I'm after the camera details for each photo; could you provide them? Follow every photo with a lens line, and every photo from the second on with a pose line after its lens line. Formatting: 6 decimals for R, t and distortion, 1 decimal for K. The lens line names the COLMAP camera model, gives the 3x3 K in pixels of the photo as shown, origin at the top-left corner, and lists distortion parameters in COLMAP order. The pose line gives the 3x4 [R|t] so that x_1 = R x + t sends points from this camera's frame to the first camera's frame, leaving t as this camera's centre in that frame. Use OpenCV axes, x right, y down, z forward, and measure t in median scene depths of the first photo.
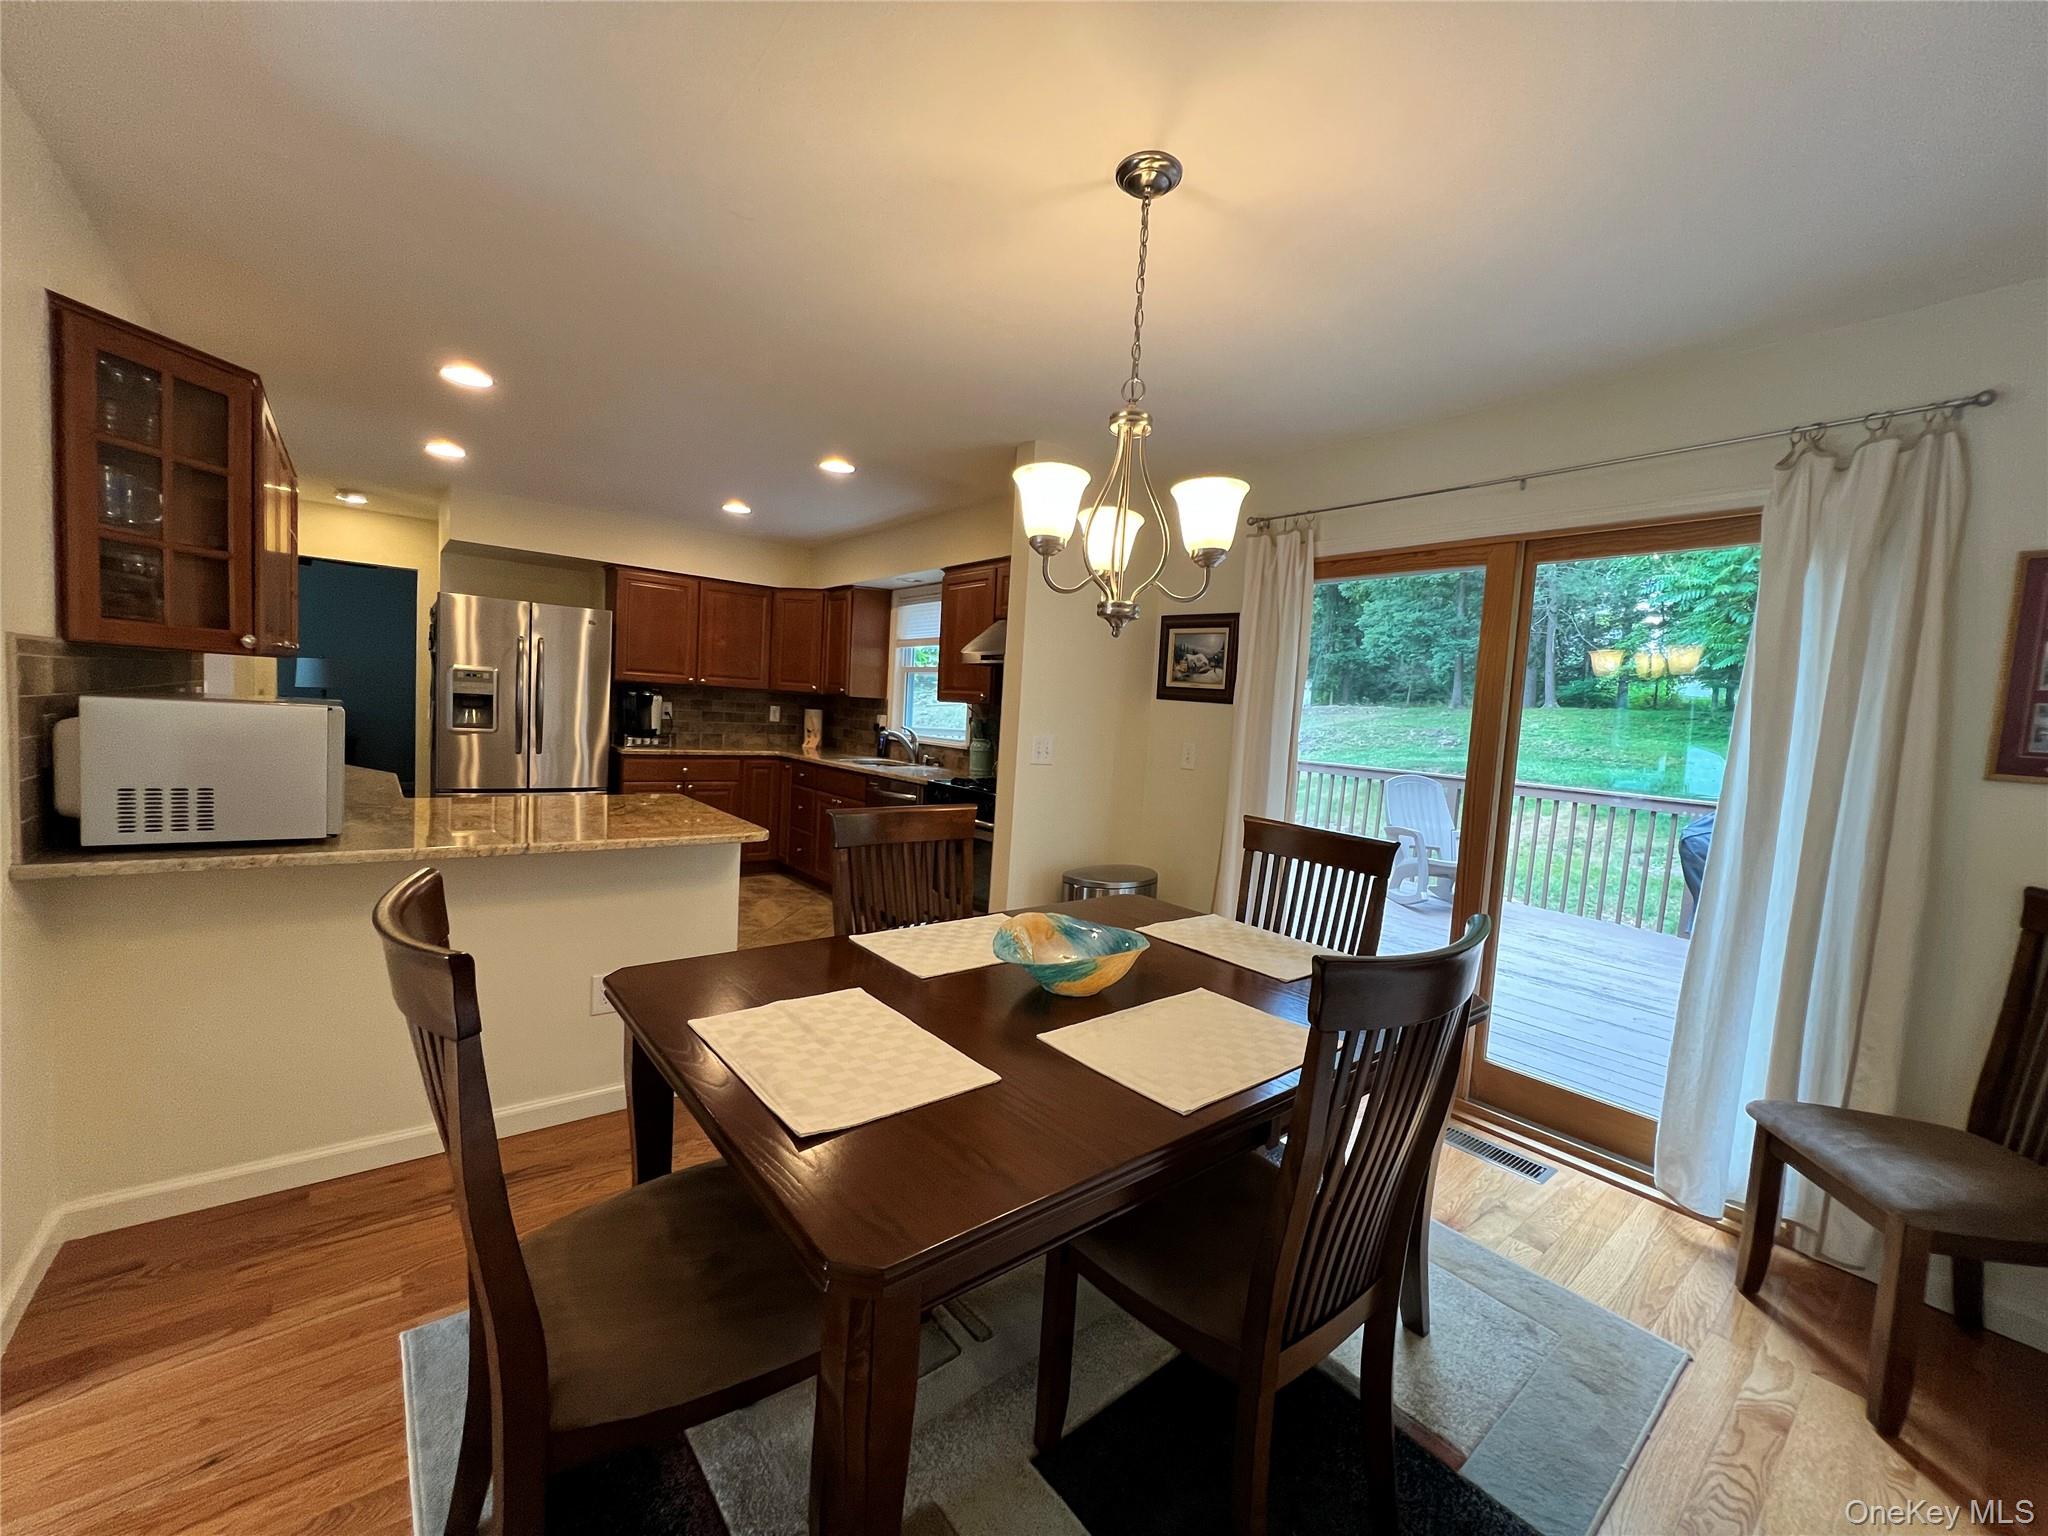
lens RADIAL K [[816.3, 0, 1022.7], [0, 816.3, 763.5], [0, 0, 1]] dist [-0.002006, 0.000600]
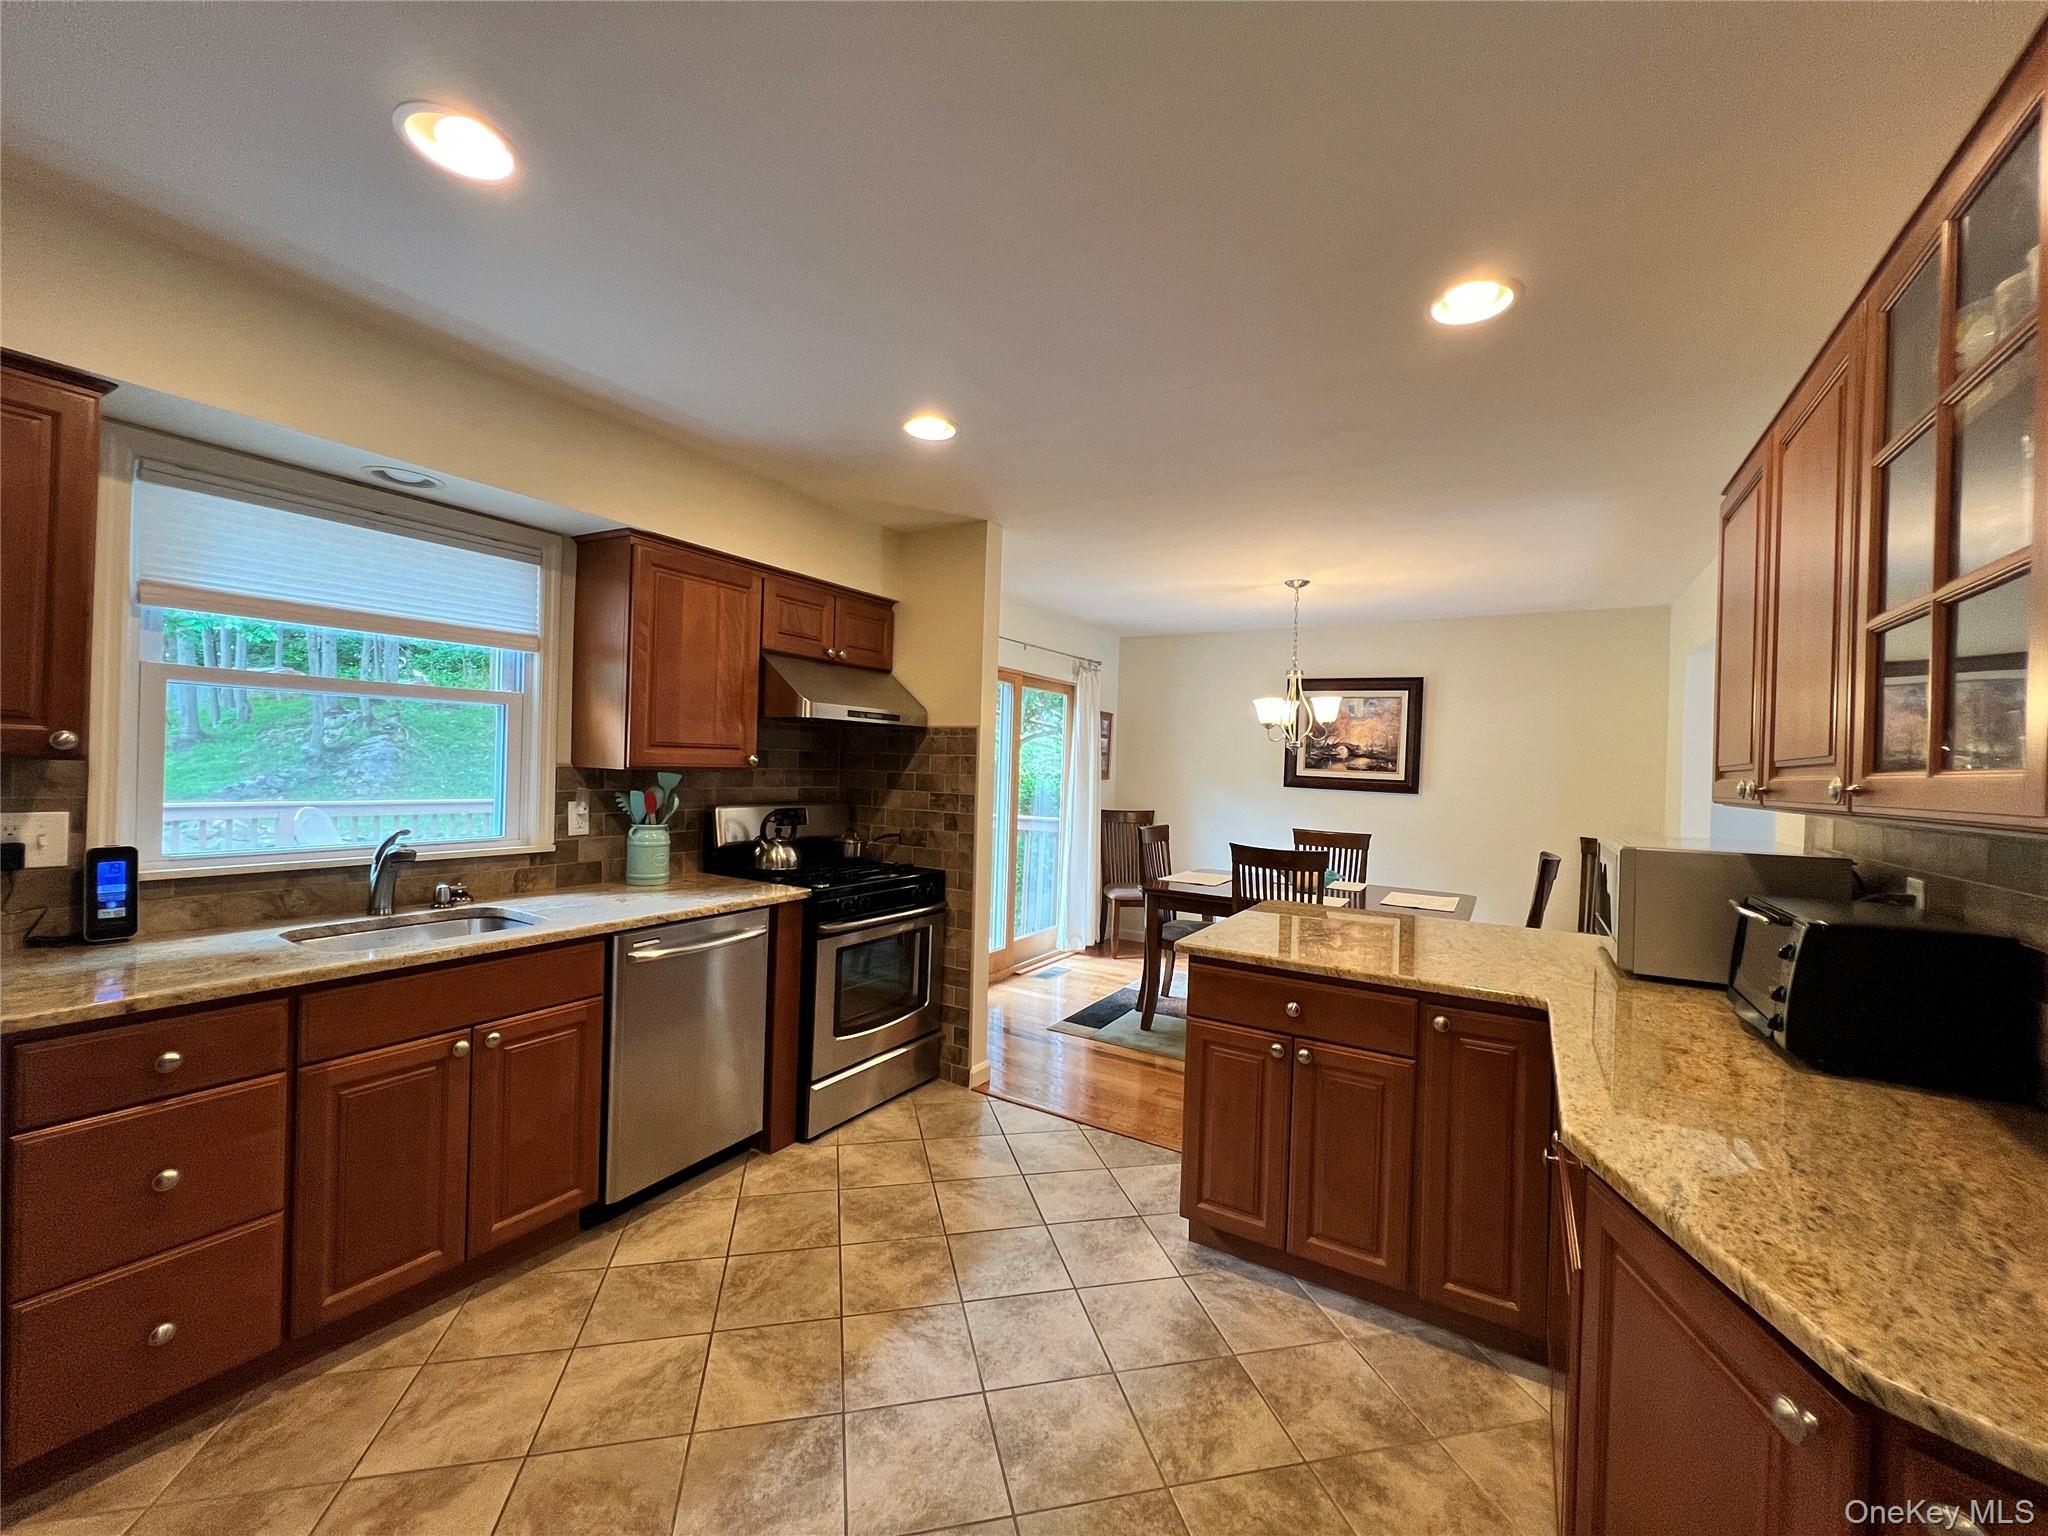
lens RADIAL K [[816.3, 0, 1017.9], [0, 816.3, 768.8], [0, 0, 1]] dist [-0.002006, 0.000600]
pose [[-0.328345, -0.075193, 0.941560, -0.610334], [0.011986, 0.996414, 0.083753, -0.102689], [-0.944482, 0.038785, -0.326266, 0.804648]]
